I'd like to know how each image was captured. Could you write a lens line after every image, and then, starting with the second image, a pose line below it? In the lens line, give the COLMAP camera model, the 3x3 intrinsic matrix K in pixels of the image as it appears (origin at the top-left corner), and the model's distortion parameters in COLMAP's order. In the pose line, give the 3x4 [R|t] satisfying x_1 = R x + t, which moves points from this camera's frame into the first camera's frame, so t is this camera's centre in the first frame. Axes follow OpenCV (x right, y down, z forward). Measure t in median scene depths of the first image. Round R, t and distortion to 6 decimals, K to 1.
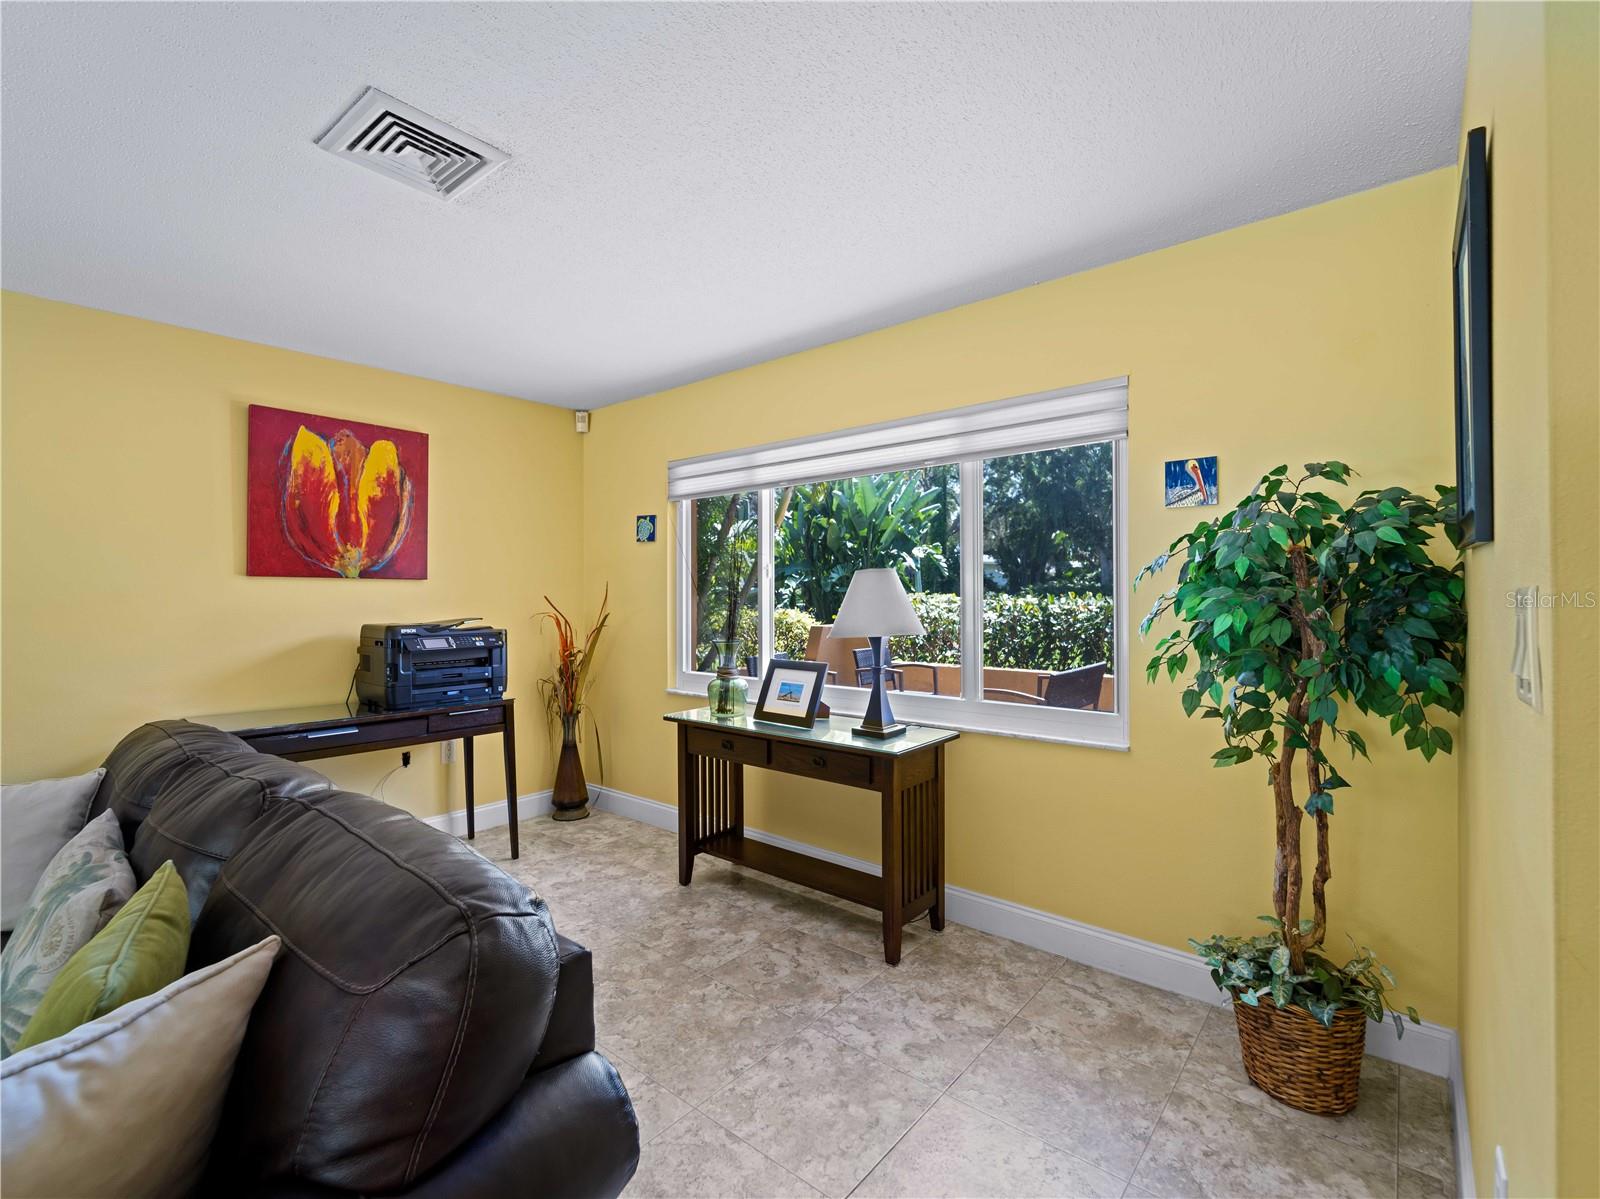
lens RADIAL K [[733.4, 0, 800.5], [0, 733.4, 597.0], [0, 0, 1]] dist [0.002074, -0.000513]
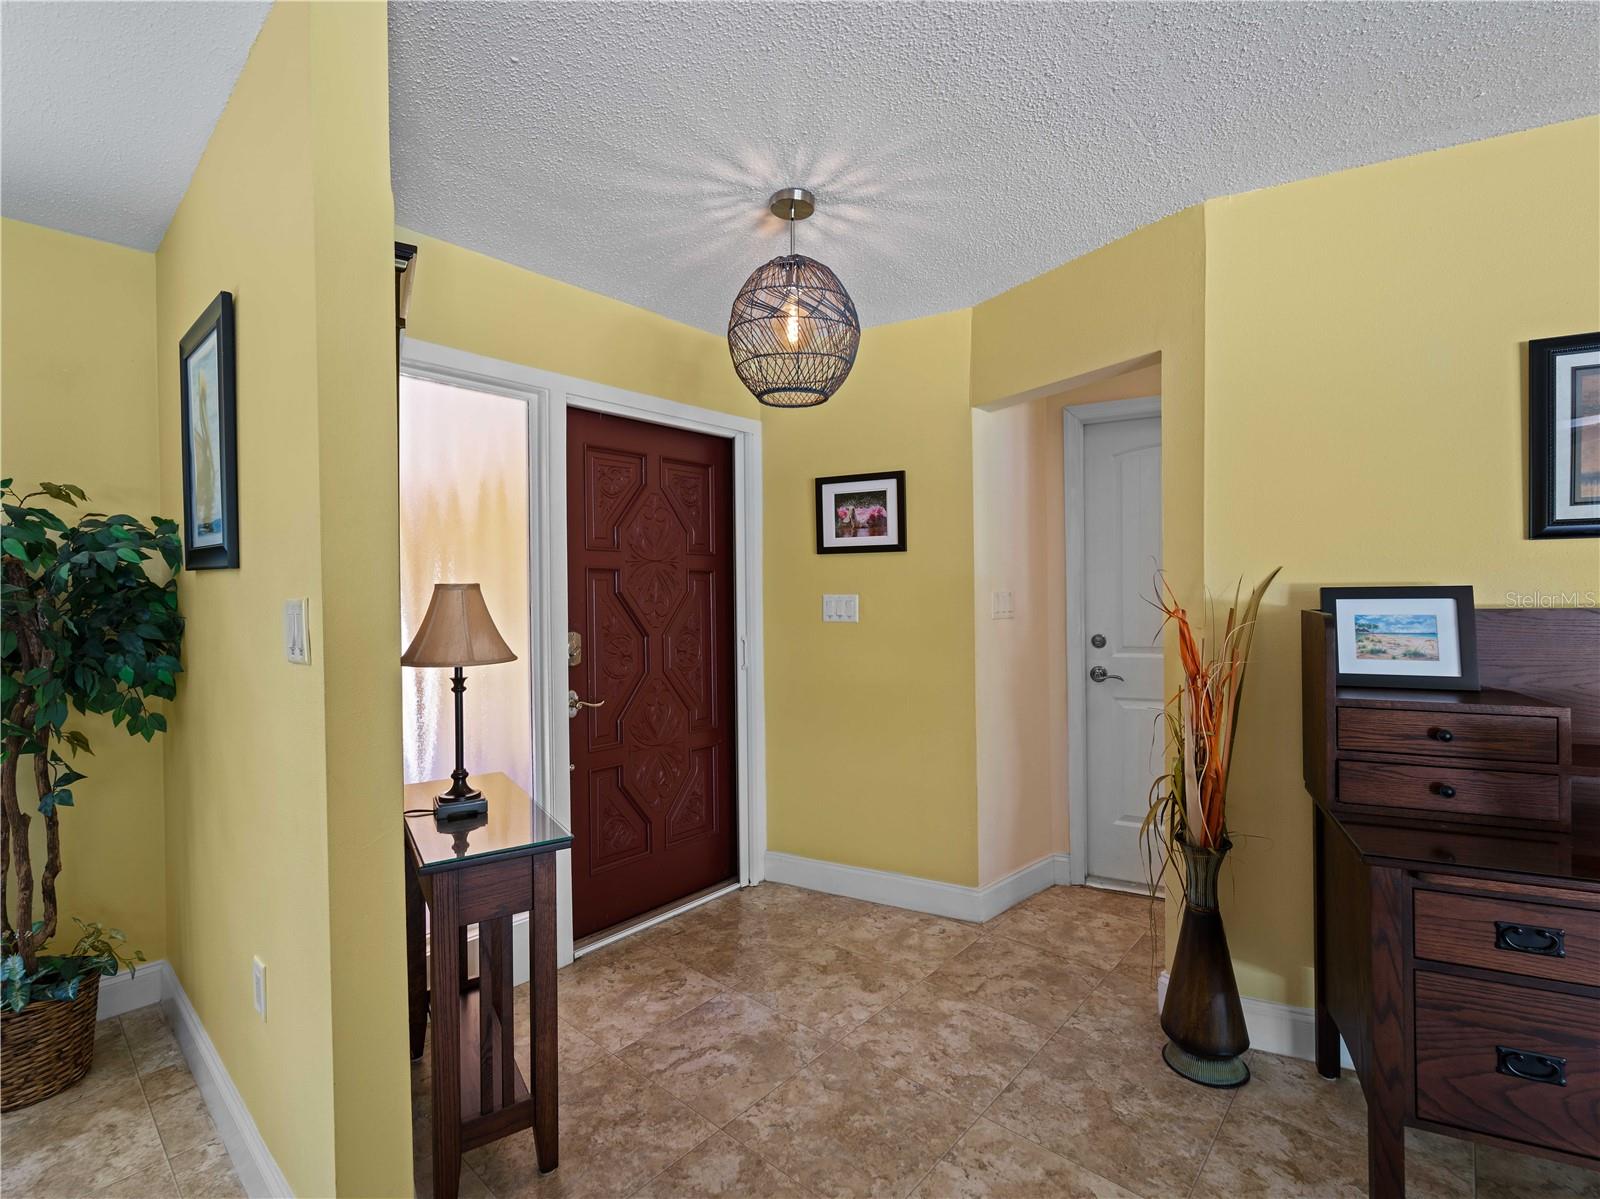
lens RADIAL K [[733.4, 0, 797.6], [0, 733.4, 602.3], [0, 0, 1]] dist [0.002074, -0.000513]
pose [[0.035808, -0.003535, 0.999352, -0.322464], [0.015570, 0.999874, 0.002979, 0.005485], [-0.999237, 0.015453, 0.035858, -0.122865]]
